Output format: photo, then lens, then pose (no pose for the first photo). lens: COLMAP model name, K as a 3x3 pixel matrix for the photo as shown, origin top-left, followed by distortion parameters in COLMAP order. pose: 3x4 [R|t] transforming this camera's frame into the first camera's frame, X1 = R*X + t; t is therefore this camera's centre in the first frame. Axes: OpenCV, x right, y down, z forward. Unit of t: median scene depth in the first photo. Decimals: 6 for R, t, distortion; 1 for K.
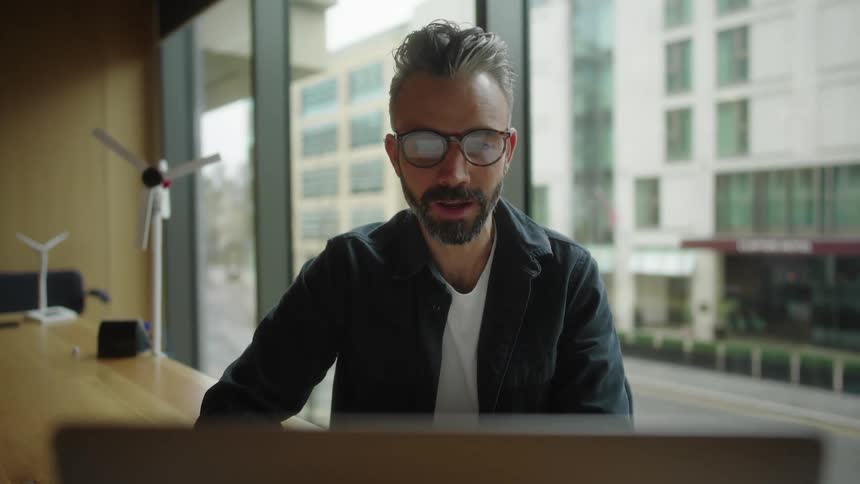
lens RADIAL K [[643.4, 0, 427.9], [0, 643.4, 247.1], [0, 0, 1]] dist [-0.042554, 0.048853]
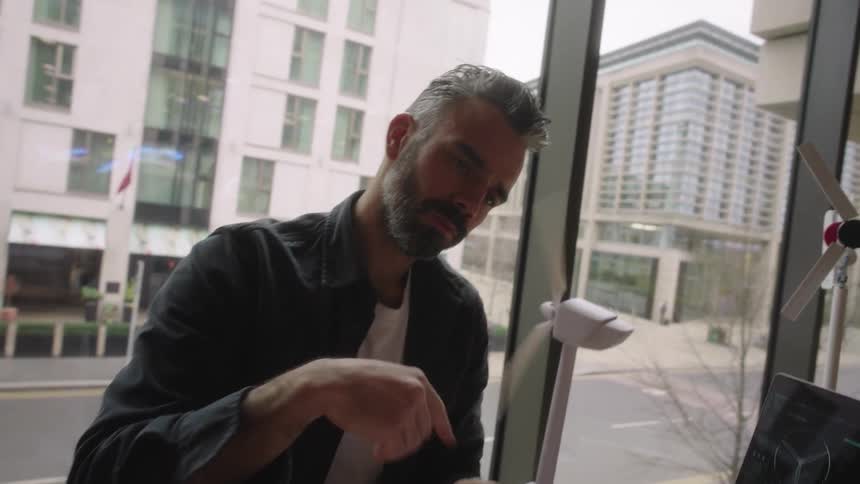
lens RADIAL K [[643.4, 0, 423.8], [0, 643.4, 239.5], [0, 0, 1]] dist [-0.042554, 0.048853]
pose [[0.123990, 0.011256, 0.992220, -0.607222], [-0.094823, 0.995494, 0.000556, -0.019916], [-0.987742, -0.094155, 0.124499, 0.741018]]
